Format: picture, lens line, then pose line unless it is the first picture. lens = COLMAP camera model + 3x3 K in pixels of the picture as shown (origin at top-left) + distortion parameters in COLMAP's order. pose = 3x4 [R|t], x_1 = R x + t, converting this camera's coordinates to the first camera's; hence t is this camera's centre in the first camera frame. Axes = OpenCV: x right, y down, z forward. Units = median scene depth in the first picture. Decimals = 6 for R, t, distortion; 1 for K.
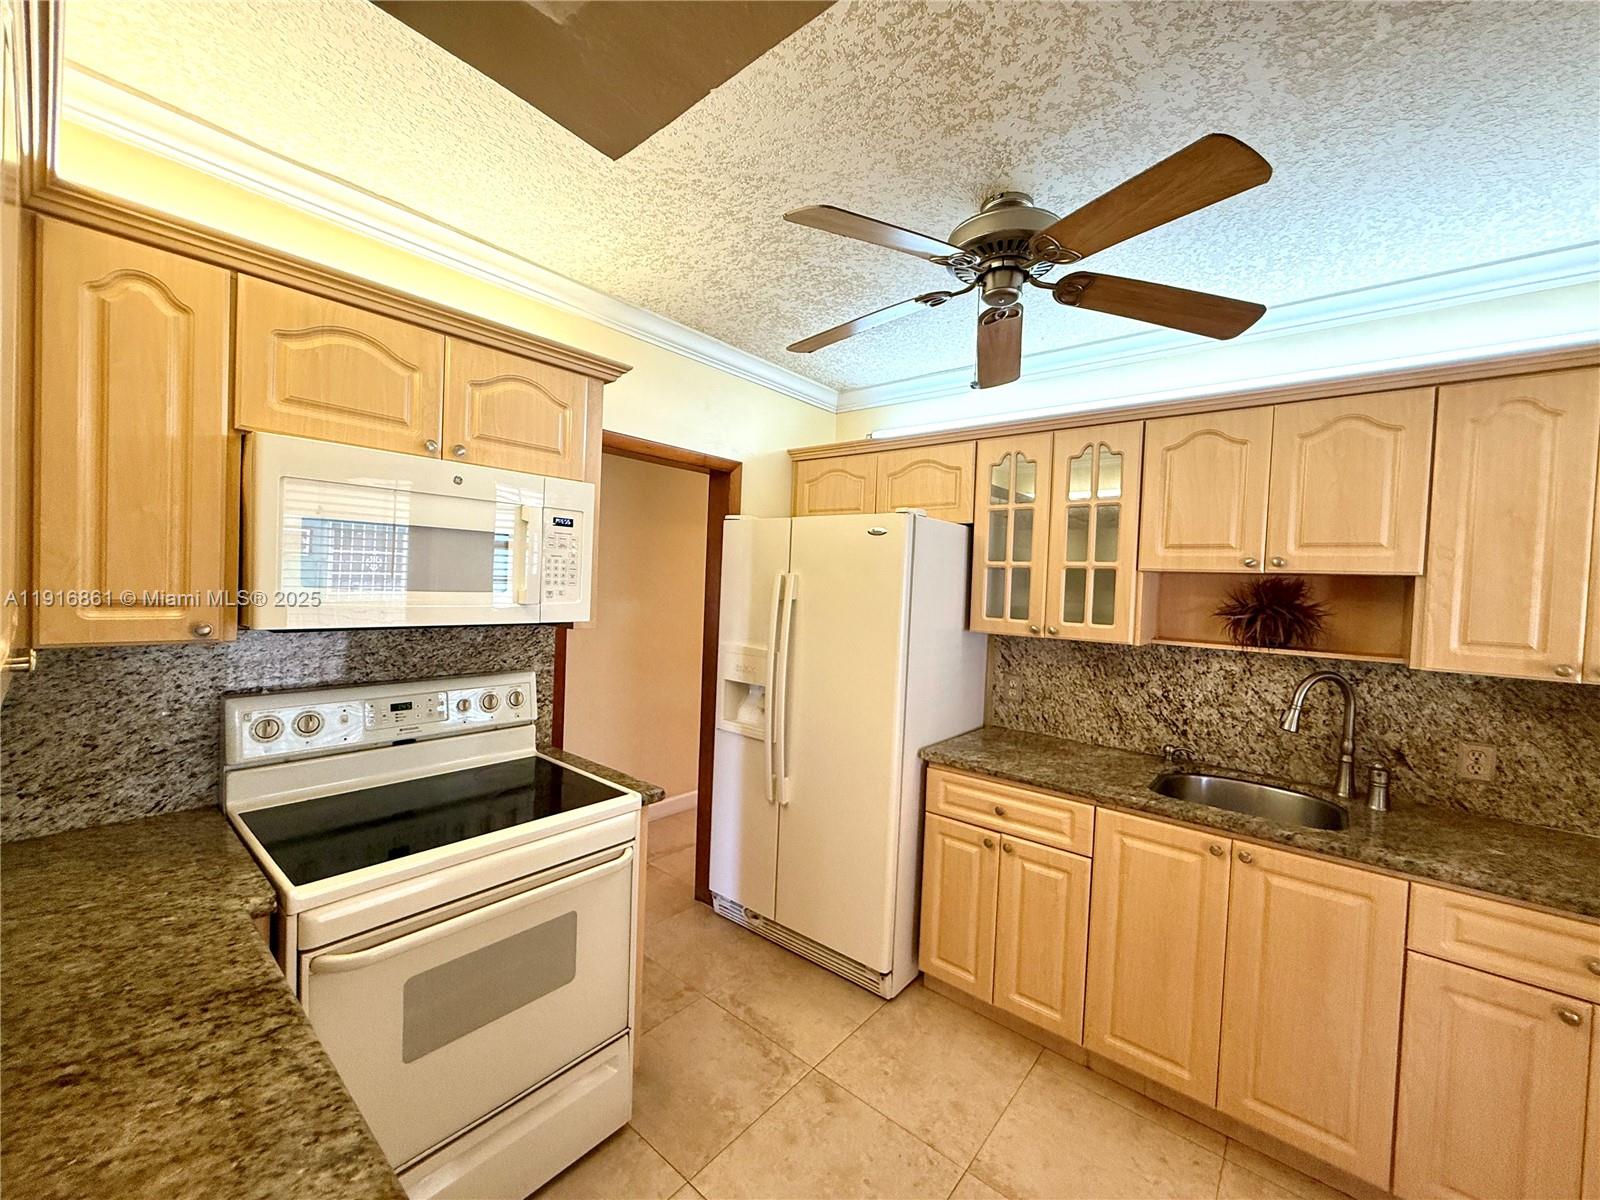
lens RADIAL K [[638.3, 0, 796.3], [0, 638.3, 598.8], [0, 0, 1]] dist [0.000335, 0.000330]
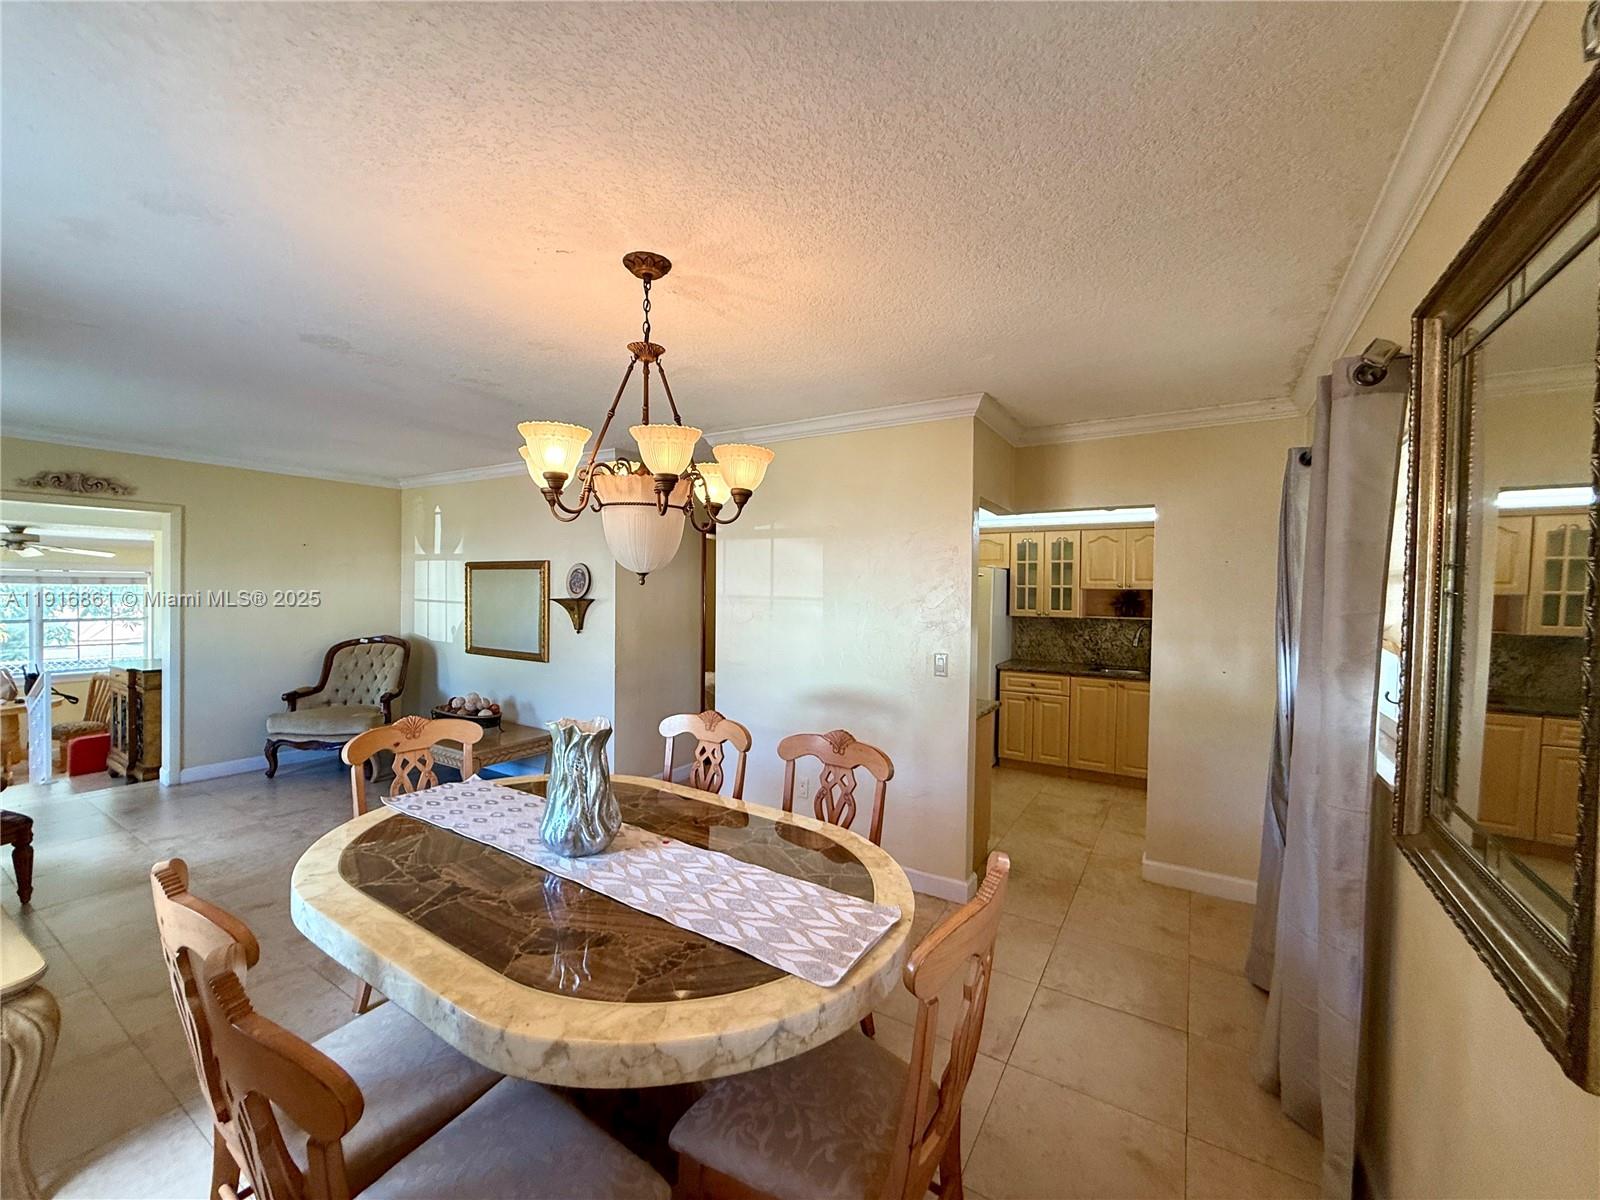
lens RADIAL K [[638.3, 0, 796.3], [0, 638.3, 598.8], [0, 0, 1]] dist [0.000335, 0.000330]
pose [[0.991184, -0.028296, 0.129437, -1.111661], [0.028759, 0.999585, -0.001707, -0.038962], [-0.129335, 0.005414, 0.991586, -1.669950]]
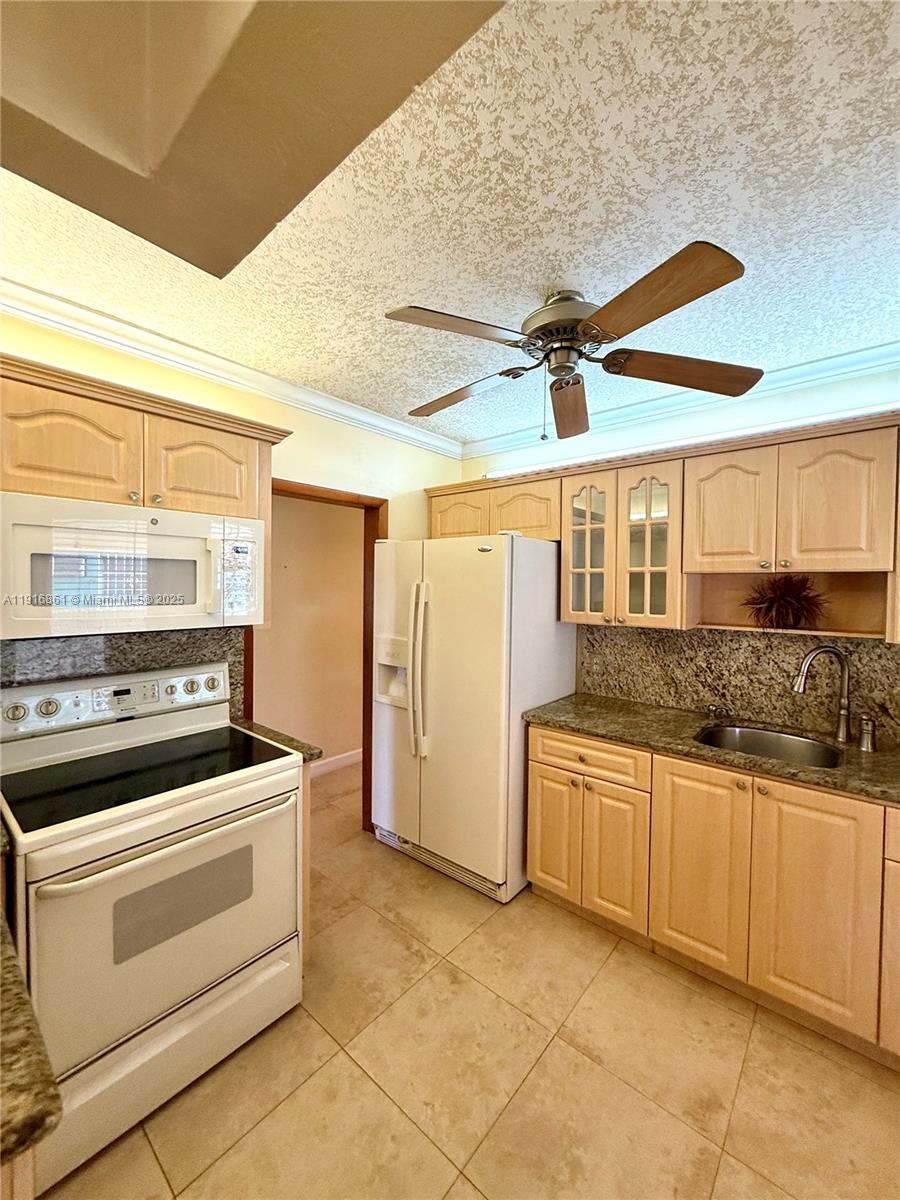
lens RADIAL K [[478.7, 0, 446.1], [0, 478.7, 597.0], [0, 0, 1]] dist [0.000335, 0.000330]
pose [[0.999519, -0.029330, -0.010097, 0.067187], [0.029290, 0.999562, -0.004121, -0.005671], [0.010213, 0.003824, 0.999941, 0.008600]]
